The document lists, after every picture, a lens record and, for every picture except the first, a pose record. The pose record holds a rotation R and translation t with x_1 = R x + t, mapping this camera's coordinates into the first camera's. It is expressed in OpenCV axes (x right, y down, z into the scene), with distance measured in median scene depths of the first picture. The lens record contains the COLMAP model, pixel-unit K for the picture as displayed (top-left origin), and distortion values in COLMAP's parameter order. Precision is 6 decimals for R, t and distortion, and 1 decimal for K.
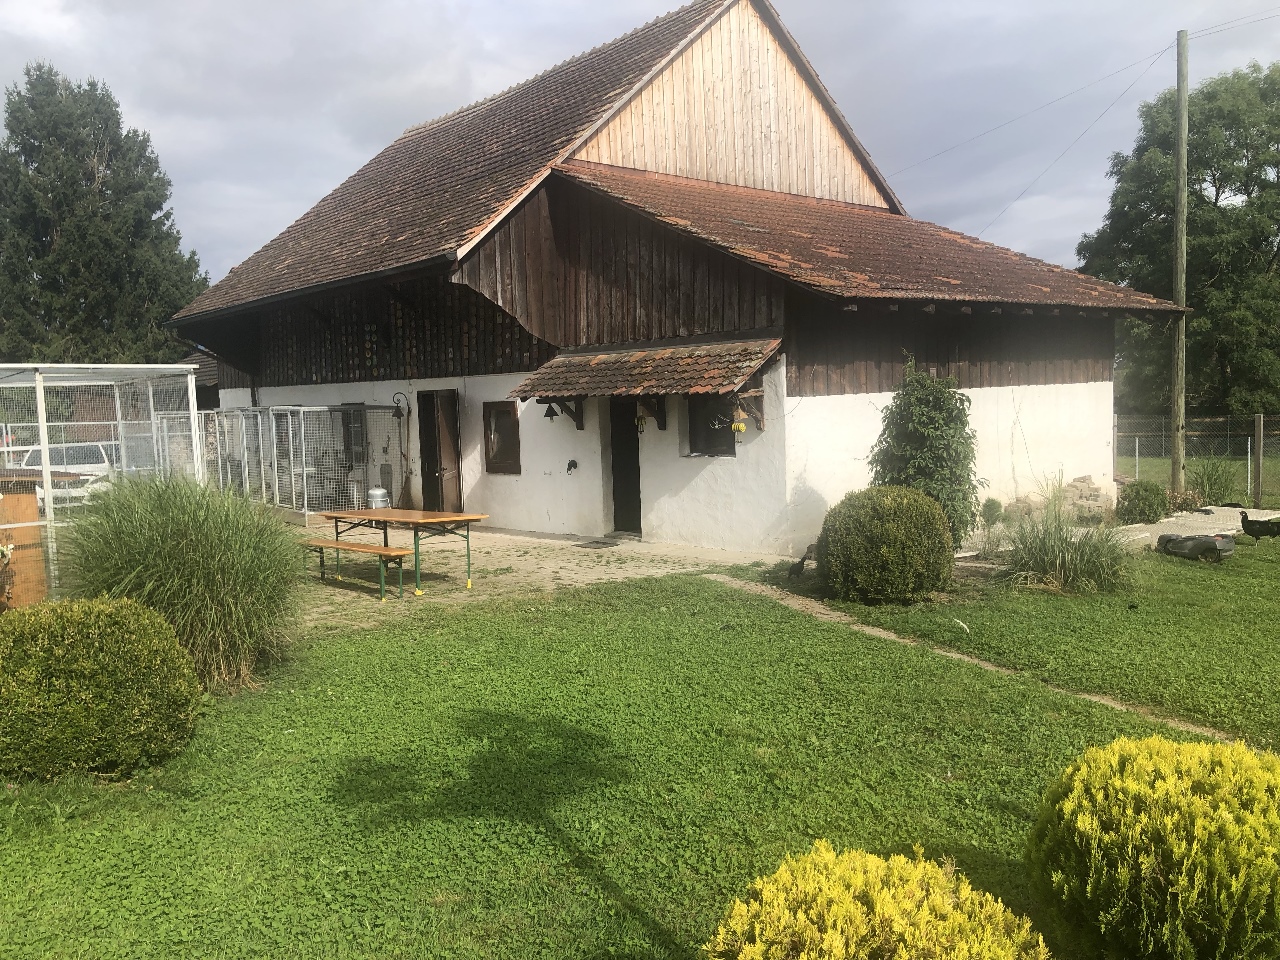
lens RADIAL K [[1071.1, 0, 645.4], [0, 1071.1, 488.2], [0, 0, 1]] dist [0.015537, -0.030831]
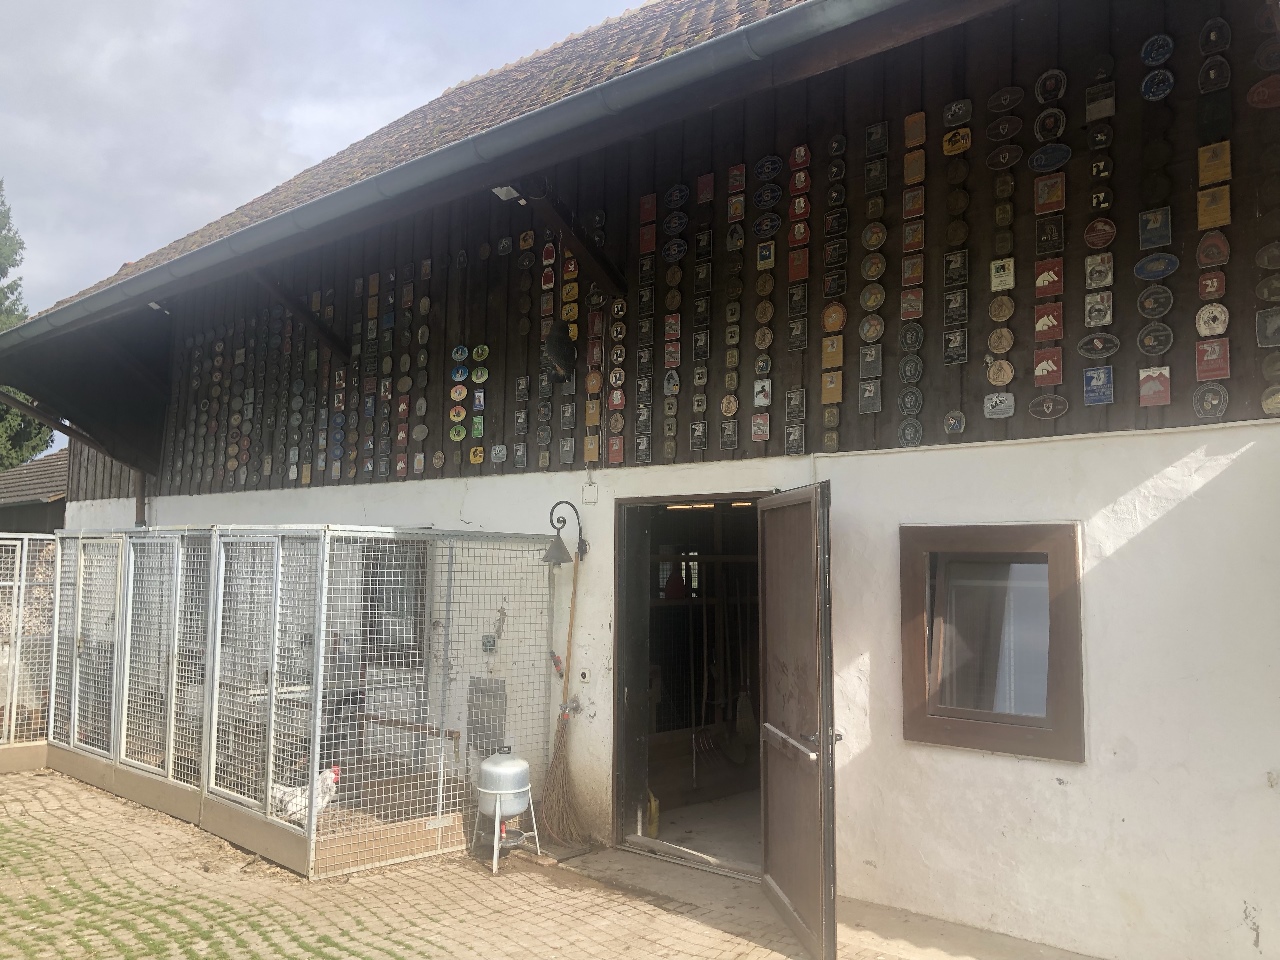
lens RADIAL K [[1071.1, 0, 641.5], [0, 1071.1, 479.9], [0, 0, 1]] dist [0.015537, -0.030831]
pose [[0.990925, 0.055054, 0.122623, -0.237213], [-0.033851, 0.985083, -0.168717, -0.030038], [-0.130082, 0.163035, 0.978007, 0.578619]]
